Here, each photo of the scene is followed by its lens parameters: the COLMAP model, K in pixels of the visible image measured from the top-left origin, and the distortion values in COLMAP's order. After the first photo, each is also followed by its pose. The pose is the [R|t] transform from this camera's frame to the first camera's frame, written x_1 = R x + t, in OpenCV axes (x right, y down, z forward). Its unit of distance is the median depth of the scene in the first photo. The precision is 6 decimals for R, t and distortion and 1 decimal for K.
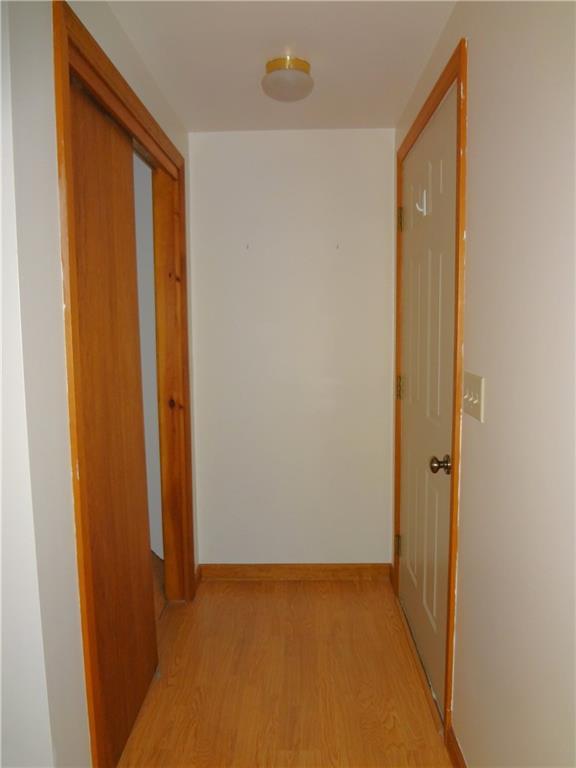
lens RADIAL K [[574.8, 0, 288.0], [0, 574.8, 383.8], [0, 0, 1]] dist [-0.051275, 0.001305]
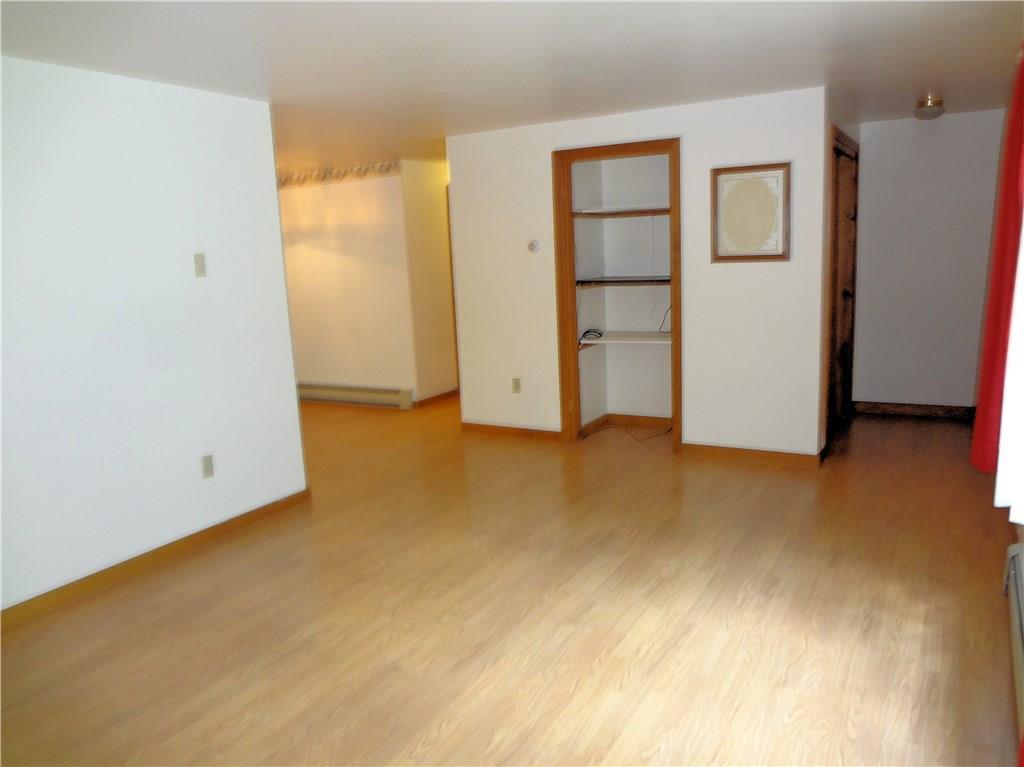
lens RADIAL K [[766.4, 0, 511.3], [0, 766.4, 385.1], [0, 0, 1]] dist [-0.051275, 0.001305]
pose [[0.882140, 0.047650, -0.468571, -0.012907], [-0.011411, 0.996739, 0.079878, 0.137502], [0.470849, -0.065117, 0.879807, -1.452497]]
